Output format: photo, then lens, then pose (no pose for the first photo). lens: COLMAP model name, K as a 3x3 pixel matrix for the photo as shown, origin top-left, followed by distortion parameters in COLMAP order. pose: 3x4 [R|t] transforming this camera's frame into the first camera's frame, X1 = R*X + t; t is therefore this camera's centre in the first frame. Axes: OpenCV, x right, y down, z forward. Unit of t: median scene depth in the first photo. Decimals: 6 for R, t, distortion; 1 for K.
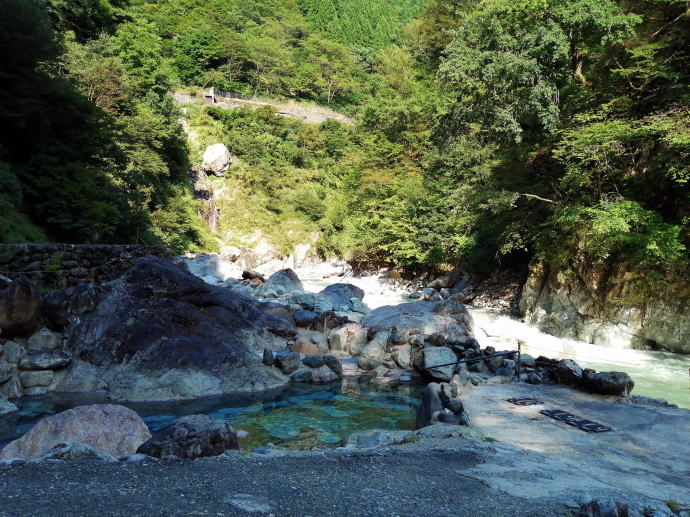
lens RADIAL K [[544.8, 0, 345.7], [0, 544.8, 259.8], [0, 0, 1]] dist [0.005498, -0.006356]
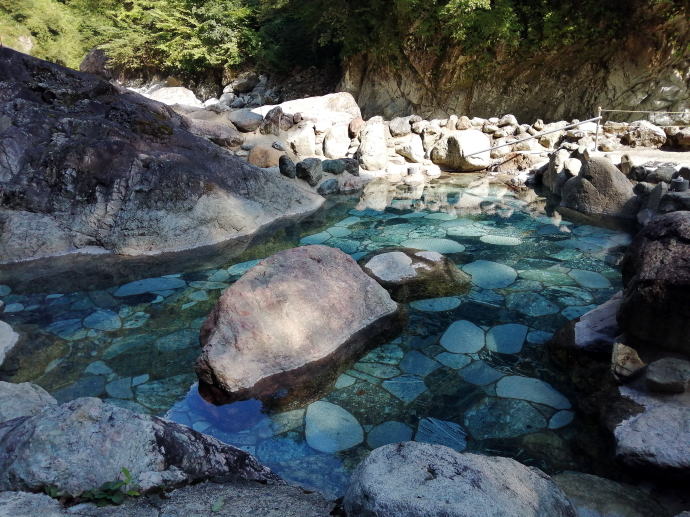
lens RADIAL K [[544.8, 0, 344.9], [0, 544.8, 261.4], [0, 0, 1]] dist [0.005498, -0.006356]
pose [[0.880661, -0.203073, 0.428016, -0.054265], [0.050355, 0.938476, 0.341653, 0.007008], [-0.471063, -0.279328, 0.836705, 0.043124]]
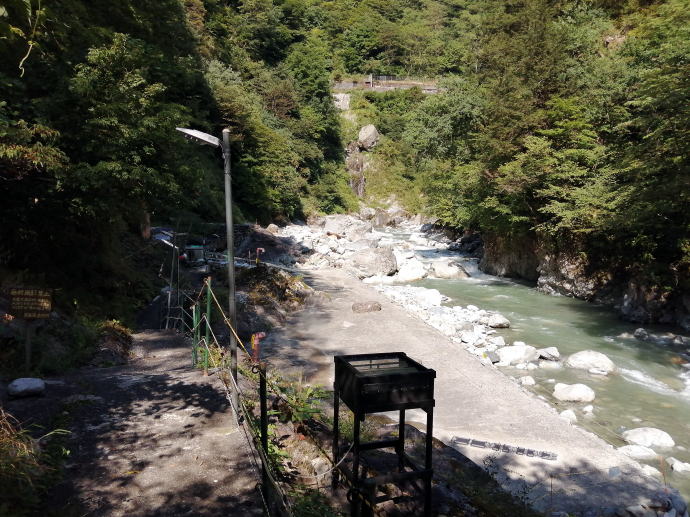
lens RADIAL K [[544.8, 0, 345.0], [0, 544.8, 257.4], [0, 0, 1]] dist [0.005498, -0.006356]
pose [[0.937546, 0.033087, -0.346284, 0.191252], [-0.001942, 0.995948, 0.089905, -0.021750], [0.347855, -0.083618, 0.933812, -0.275194]]
